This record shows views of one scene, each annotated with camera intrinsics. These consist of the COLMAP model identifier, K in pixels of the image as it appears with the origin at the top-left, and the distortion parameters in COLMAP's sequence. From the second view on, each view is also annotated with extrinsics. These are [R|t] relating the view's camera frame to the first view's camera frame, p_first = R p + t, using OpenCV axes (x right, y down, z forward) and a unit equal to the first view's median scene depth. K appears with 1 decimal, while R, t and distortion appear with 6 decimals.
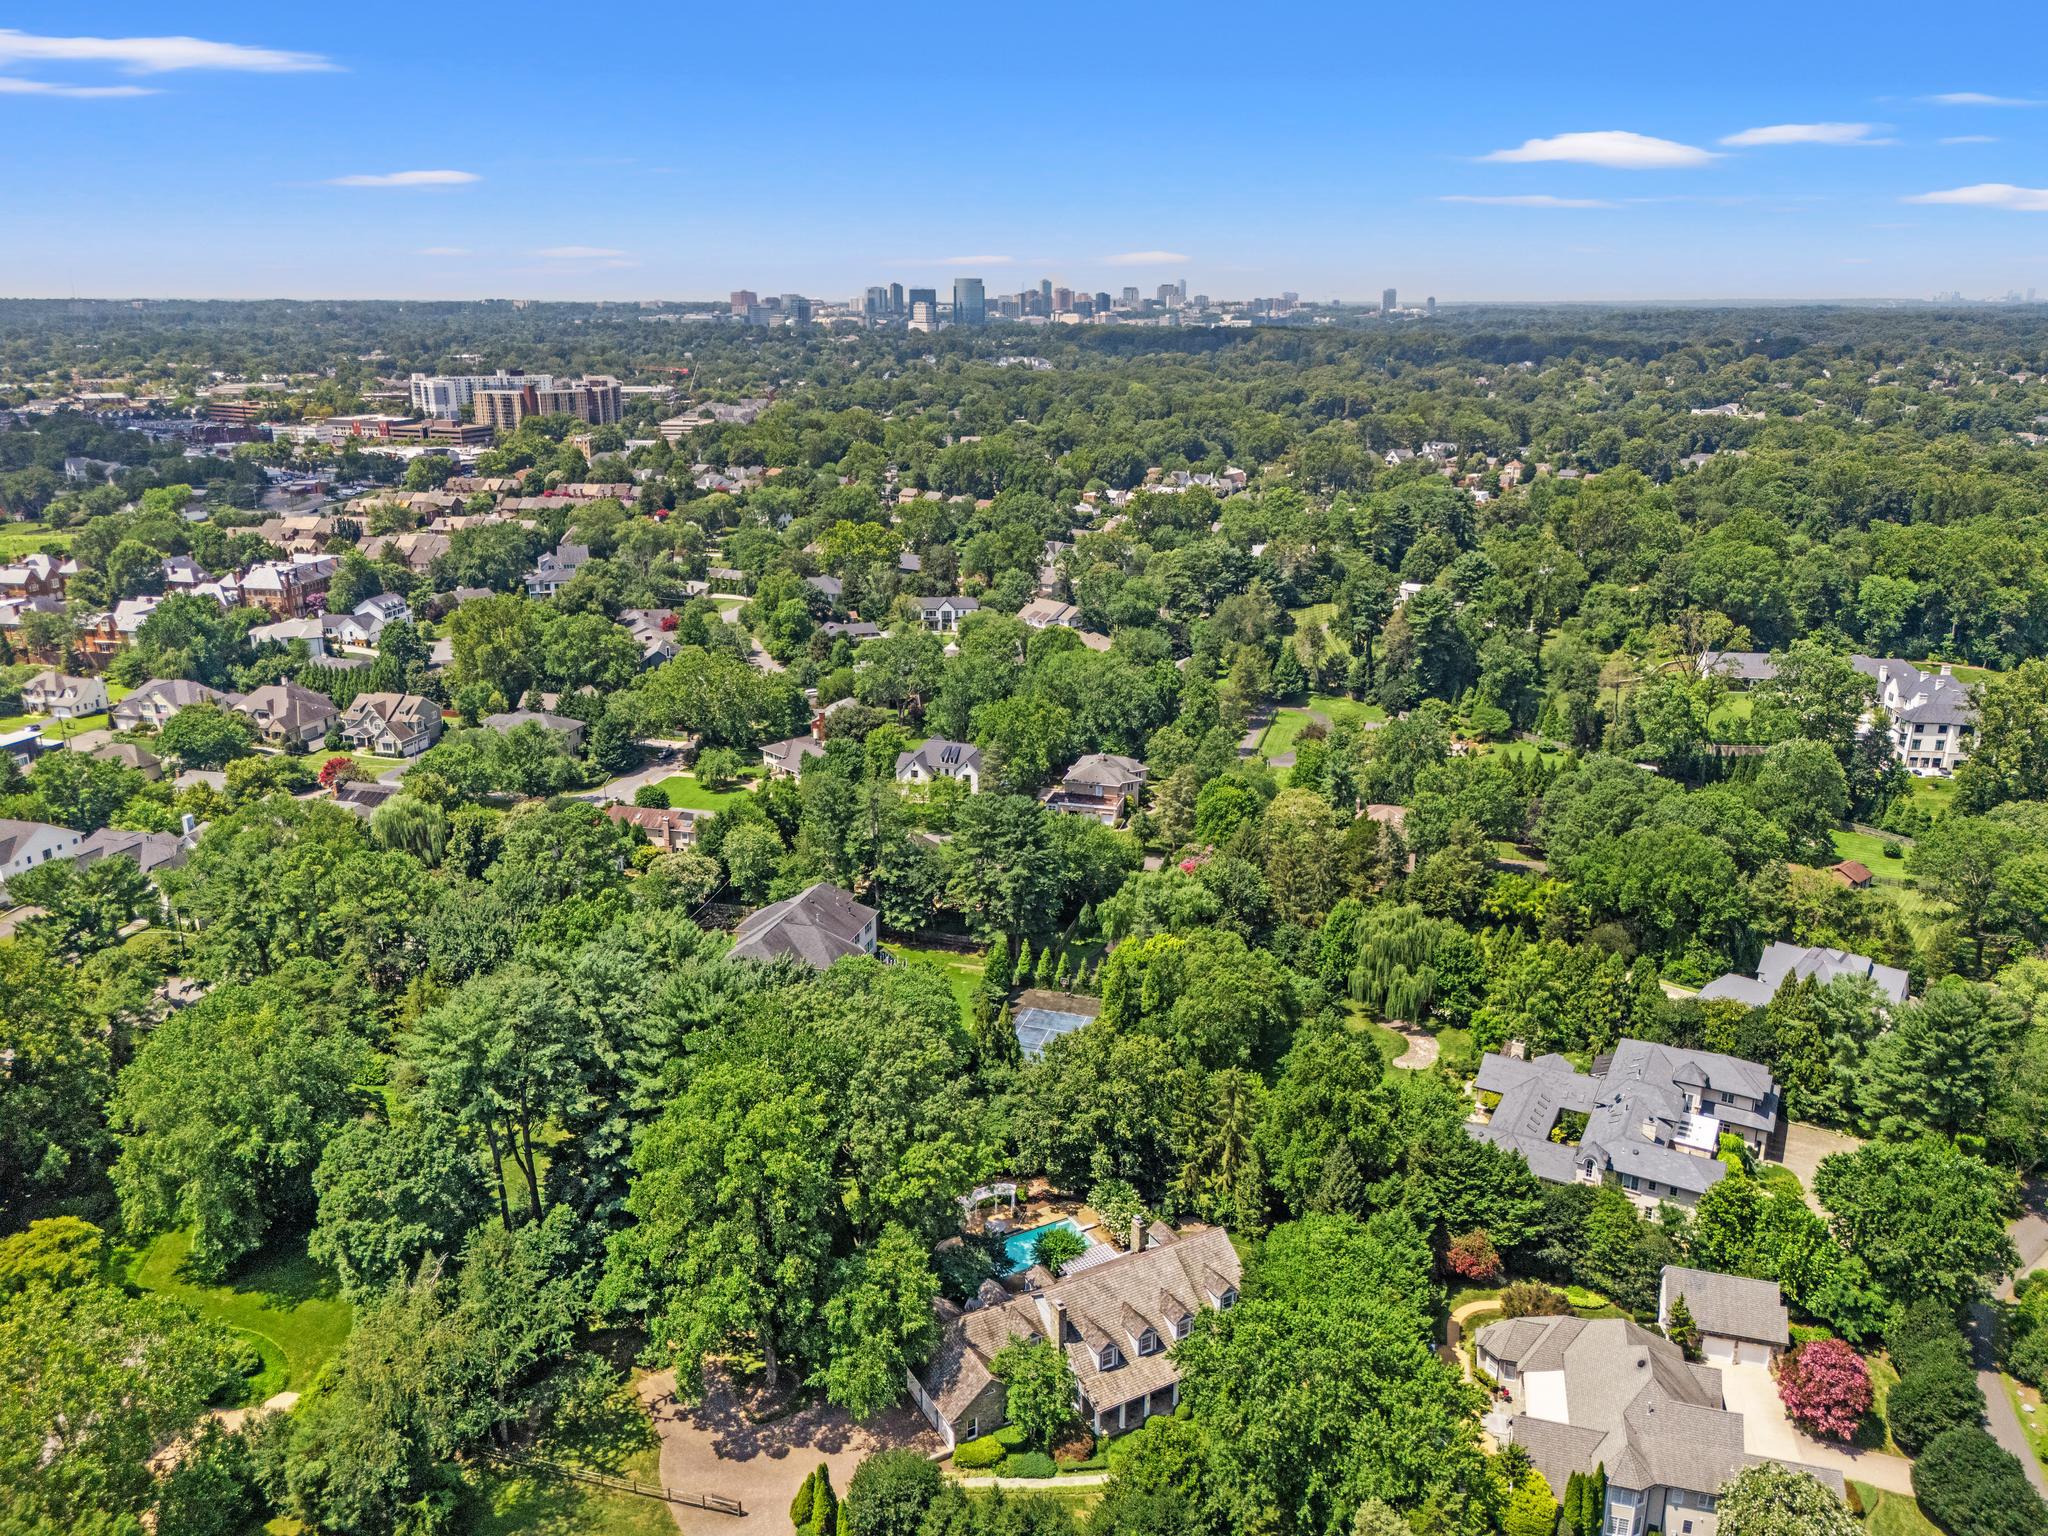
lens RADIAL K [[1530.3, 0, 1026.0], [0, 1530.3, 749.1], [0, 0, 1]] dist [0.100227, -0.096003]
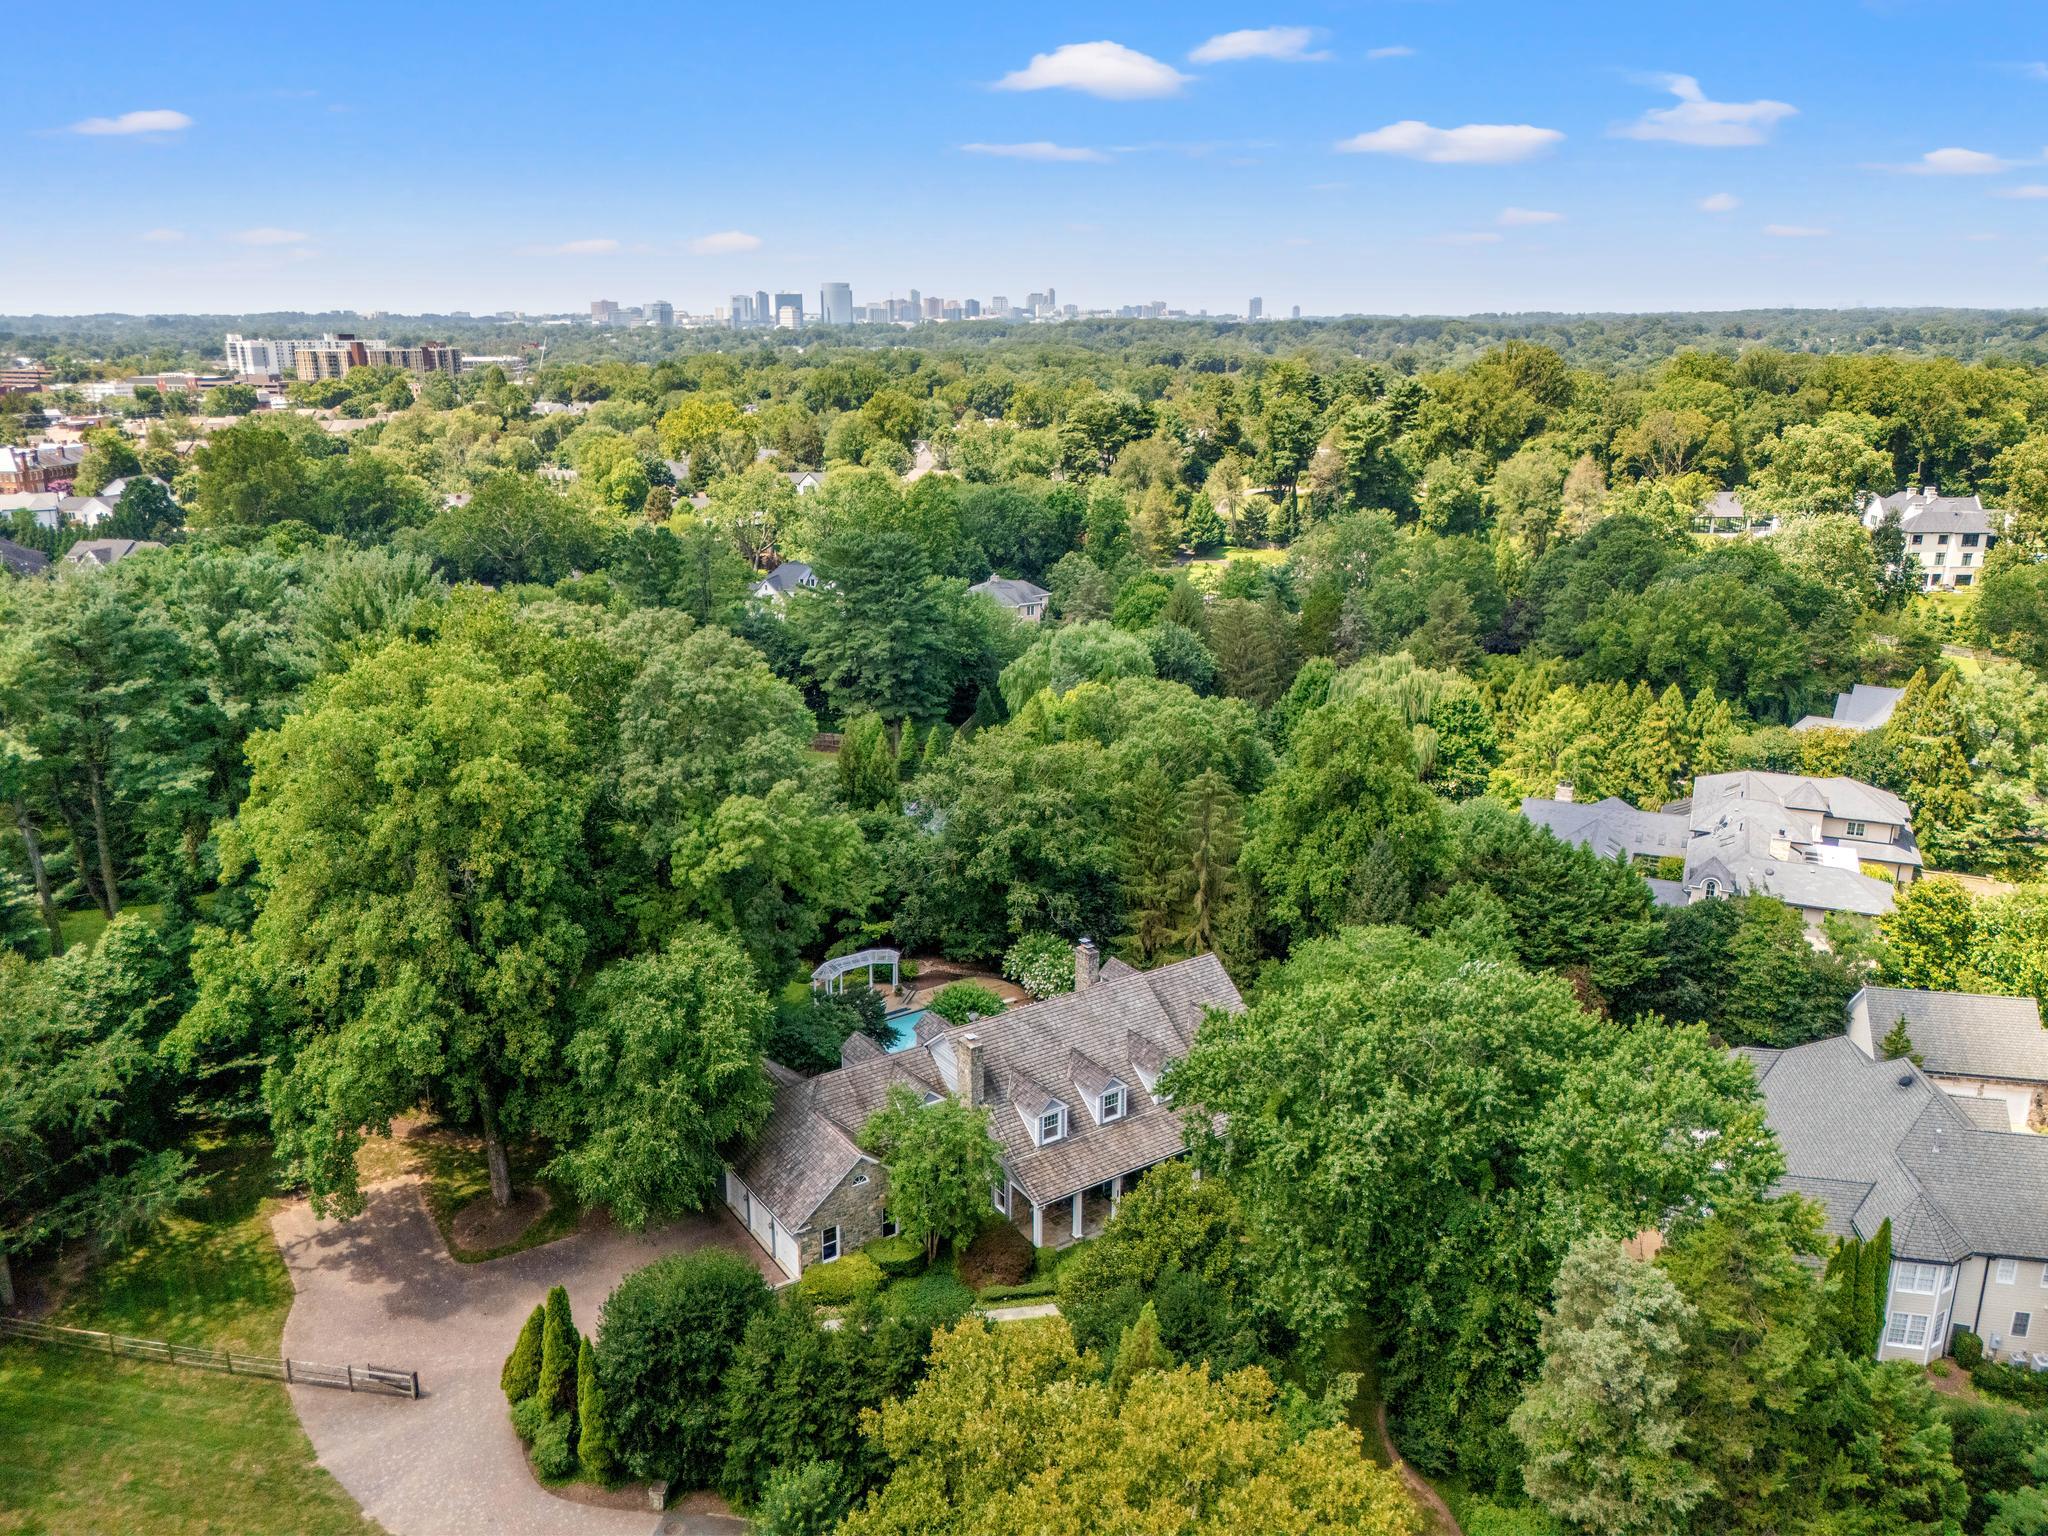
lens RADIAL K [[1530.3, 0, 1026.0], [0, 1530.3, 749.1], [0, 0, 1]] dist [0.100227, -0.096003]
pose [[0.996662, -0.019228, 0.079339, -0.002269], [0.020226, 0.999726, -0.011795, 0.181962], [-0.079090, 0.013360, 0.996778, 0.281974]]
